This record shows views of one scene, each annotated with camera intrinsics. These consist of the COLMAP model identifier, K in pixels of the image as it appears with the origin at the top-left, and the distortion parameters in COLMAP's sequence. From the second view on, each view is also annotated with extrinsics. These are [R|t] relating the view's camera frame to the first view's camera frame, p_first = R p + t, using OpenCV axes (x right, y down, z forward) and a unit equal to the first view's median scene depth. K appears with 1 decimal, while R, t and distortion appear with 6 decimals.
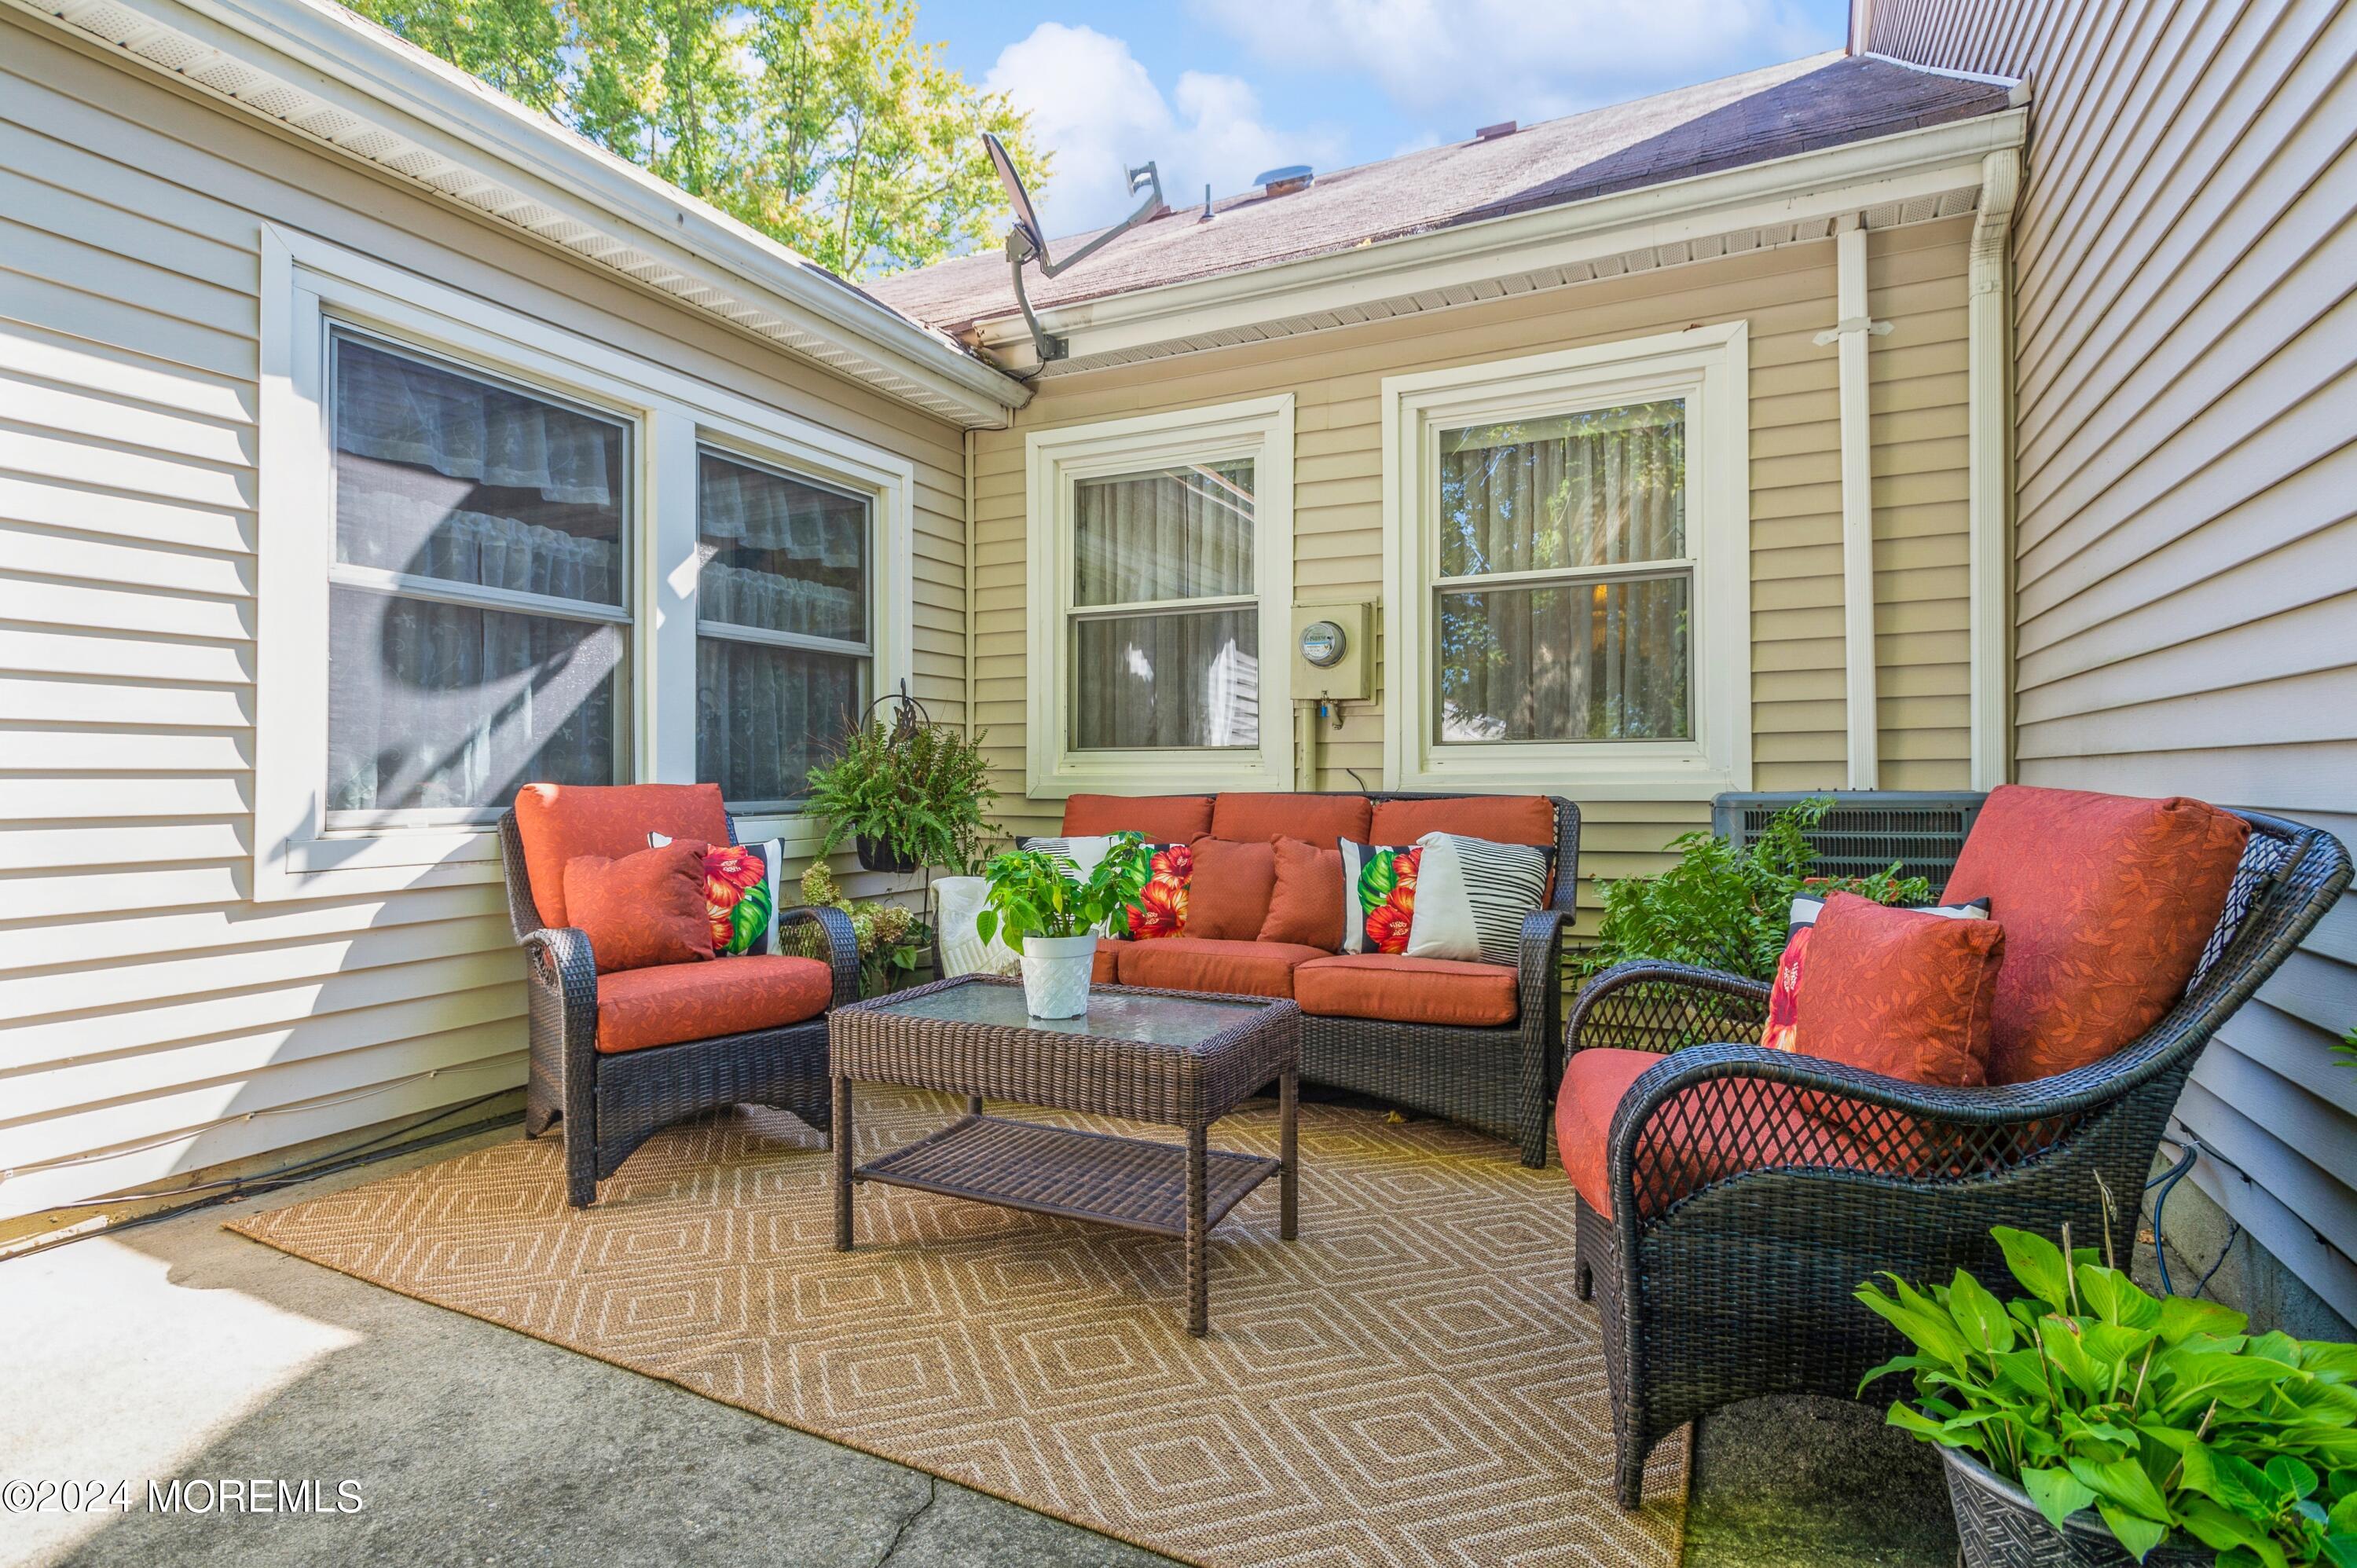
lens RADIAL K [[1220.6, 0, 1169.8], [0, 1220.6, 773.8], [0, 0, 1]] dist [0.008345, 0.000742]
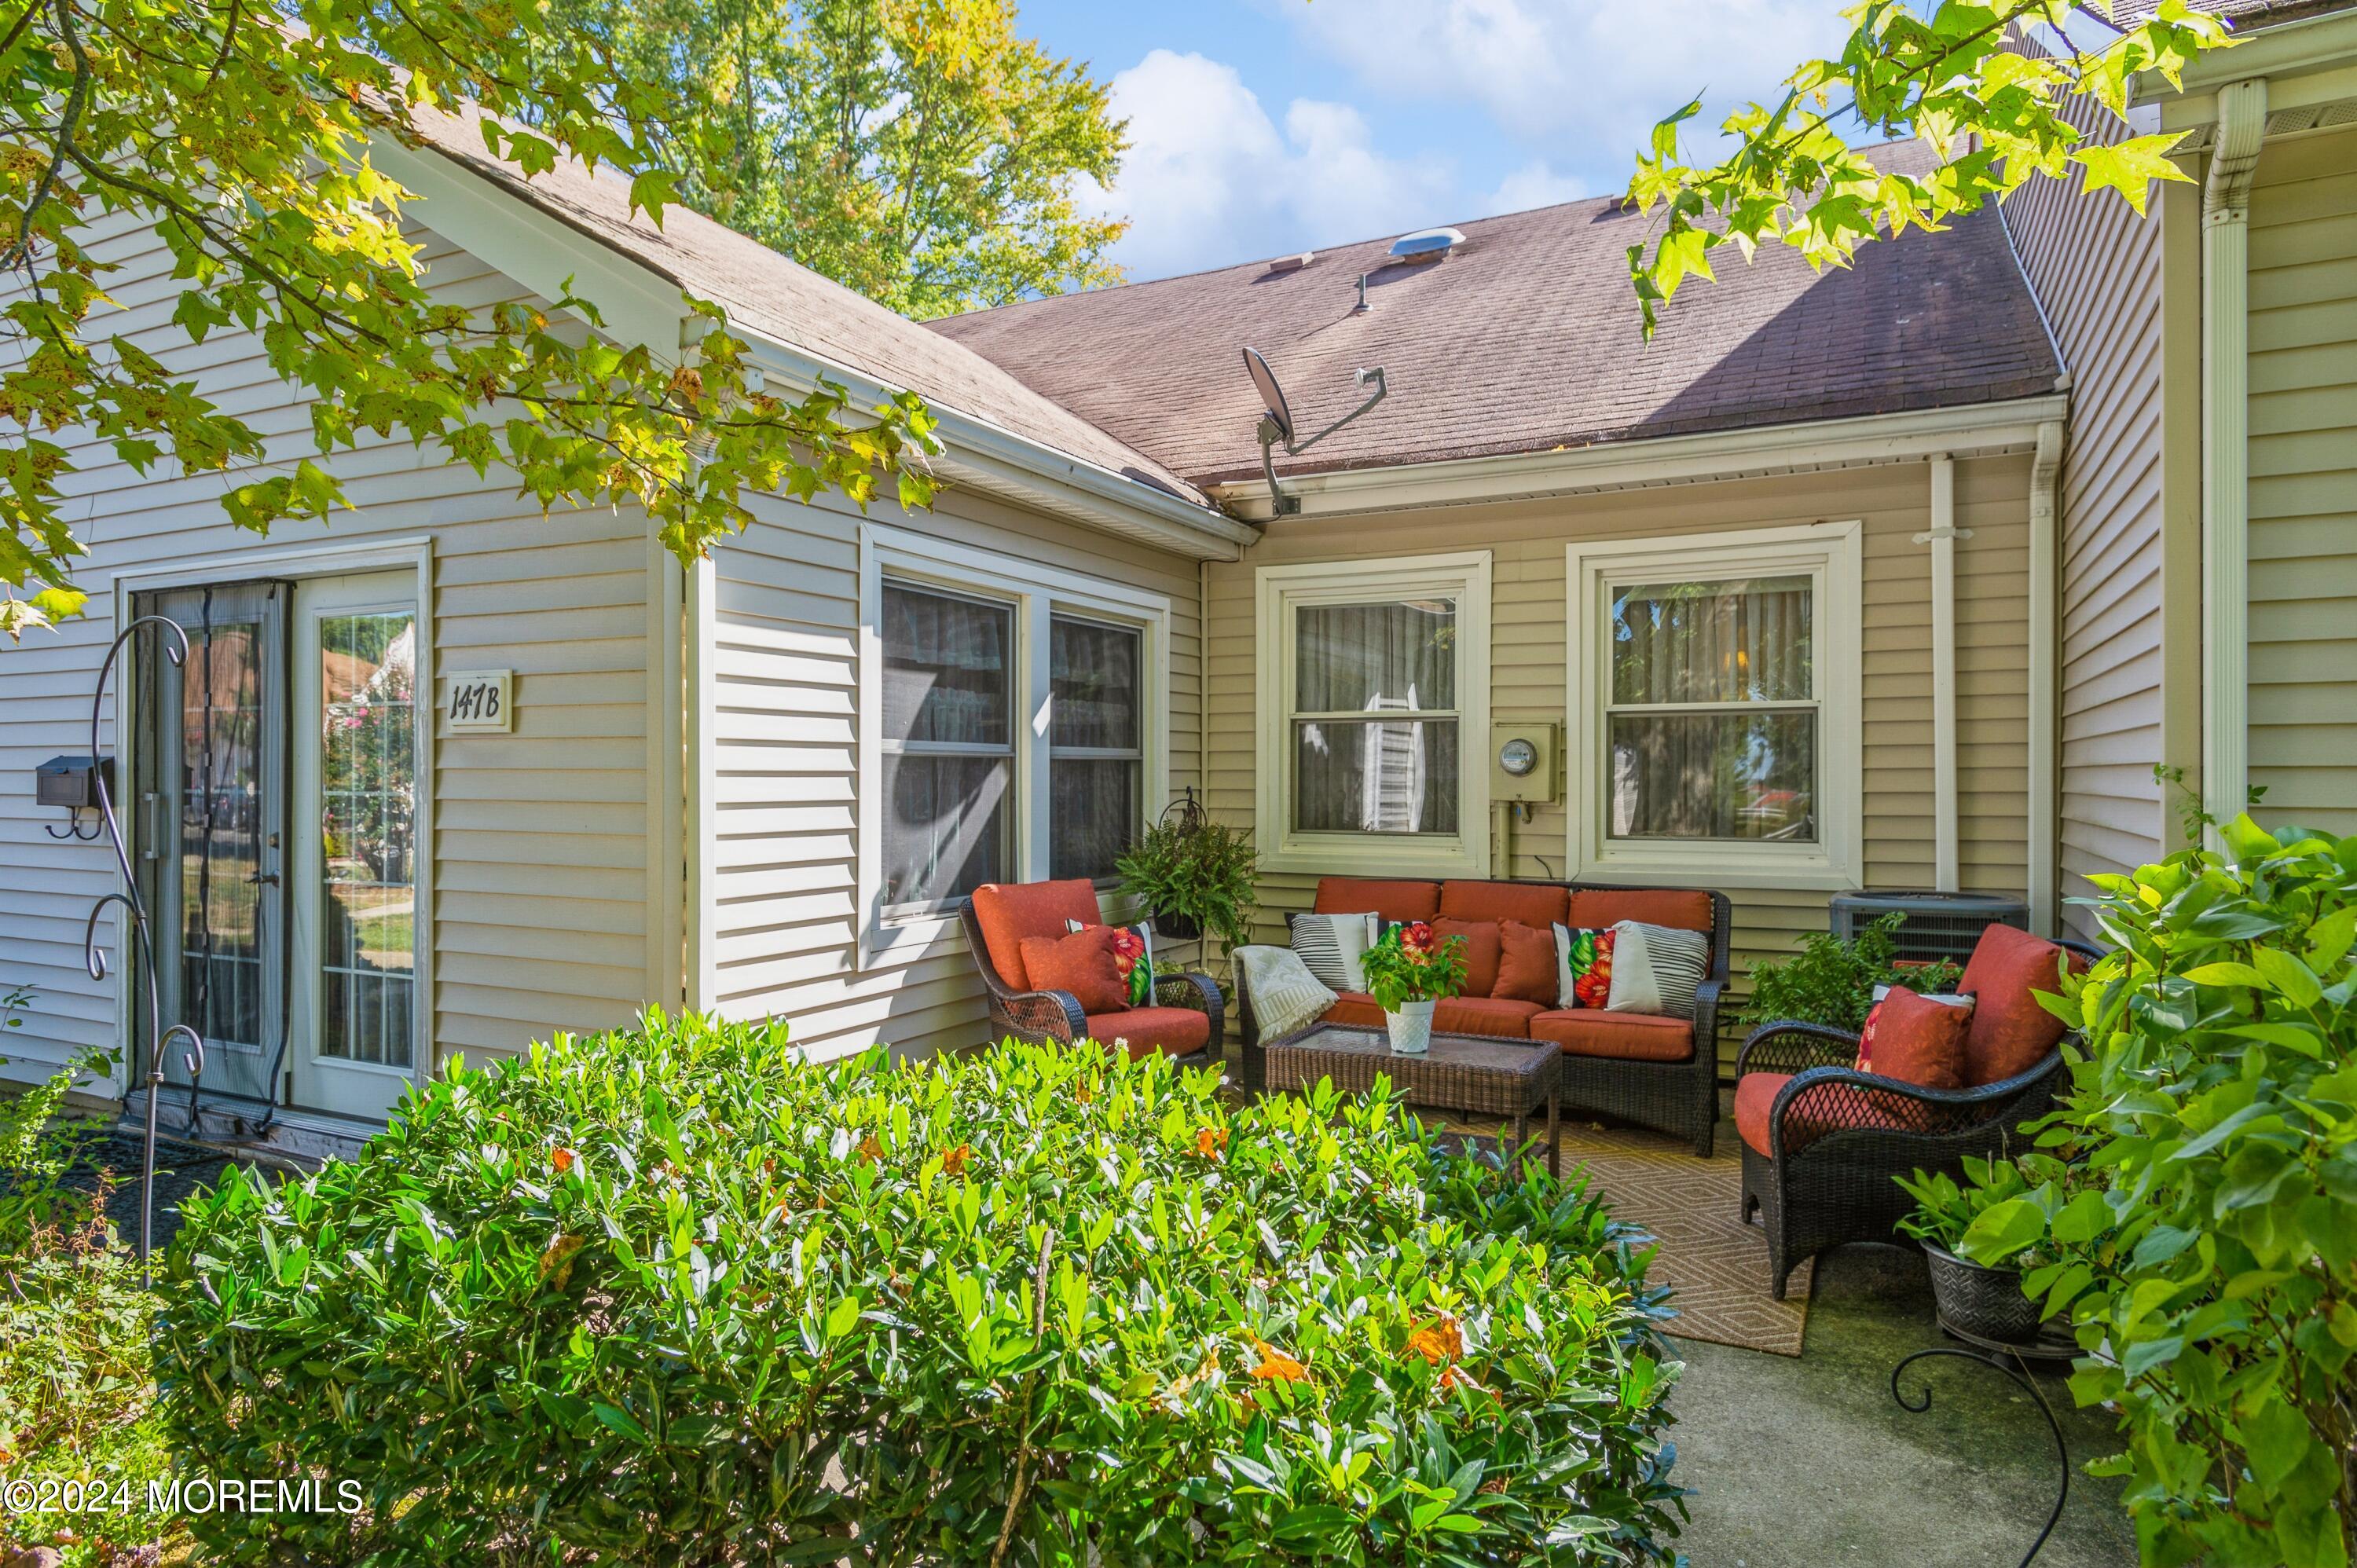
lens RADIAL K [[1428.6, 0, 1175.7], [0, 1428.6, 789.3], [0, 0, 1]] dist [0.023941, -0.001593]
pose [[0.999845, 0.002713, -0.017386, -0.237482], [-0.002522, 0.999936, 0.011019, -0.105478], [0.017415, -0.010973, 0.999788, -0.562129]]
